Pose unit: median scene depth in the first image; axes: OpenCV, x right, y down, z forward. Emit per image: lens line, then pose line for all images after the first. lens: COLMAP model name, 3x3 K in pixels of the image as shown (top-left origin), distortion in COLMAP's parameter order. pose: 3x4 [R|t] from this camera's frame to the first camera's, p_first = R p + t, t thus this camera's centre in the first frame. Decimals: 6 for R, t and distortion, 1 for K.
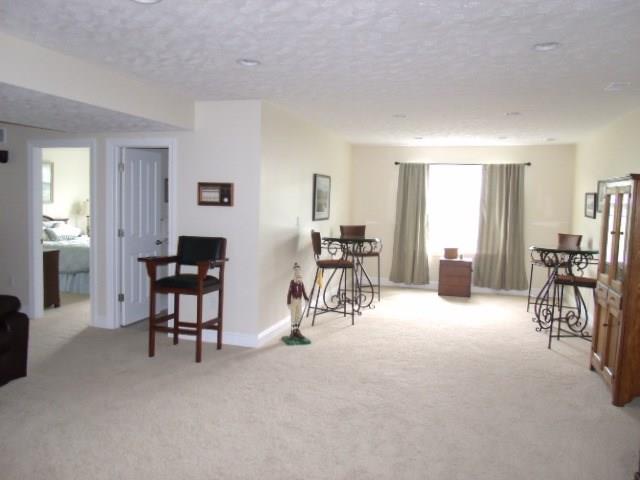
lens RADIAL K [[511.7, 0, 320.3], [0, 511.7, 239.0], [0, 0, 1]] dist [-0.007950, 0.000974]
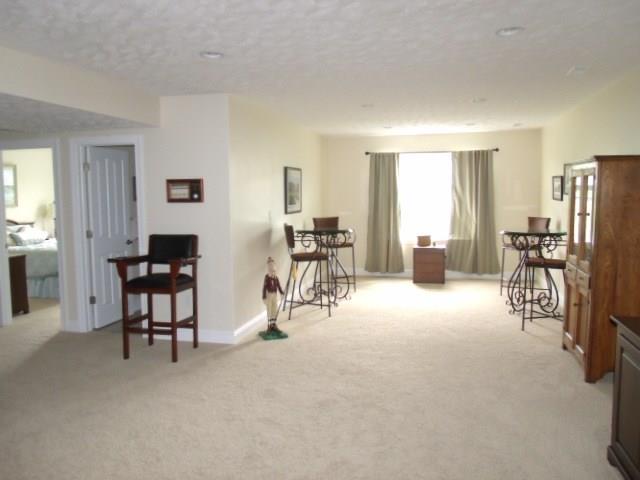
lens RADIAL K [[511.7, 0, 319.9], [0, 511.7, 239.6], [0, 0, 1]] dist [-0.007950, 0.000974]
pose [[0.997918, -0.042042, 0.048904, 0.002501], [0.041276, 0.999010, 0.016580, 0.000358], [-0.049553, -0.014527, 0.998666, 0.005876]]
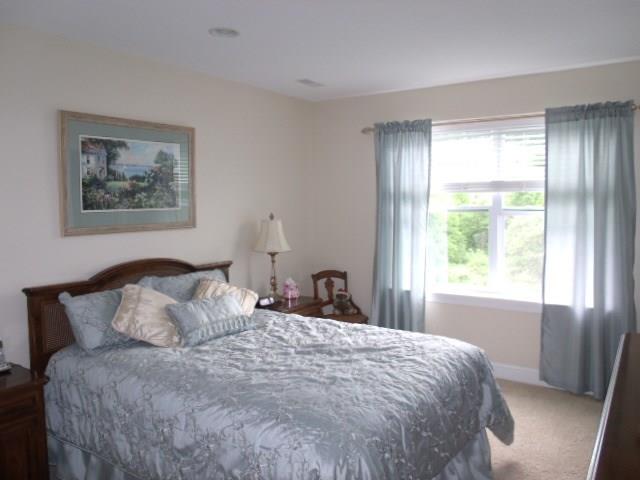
lens RADIAL K [[511.7, 0, 320.9], [0, 511.7, 238.4], [0, 0, 1]] dist [-0.007950, 0.000974]
pose [[0.955934, -0.008803, -0.293451, -1.530557], [0.004052, 0.999851, -0.016793, -0.267573], [0.293555, 0.014864, 0.955827, 3.171340]]
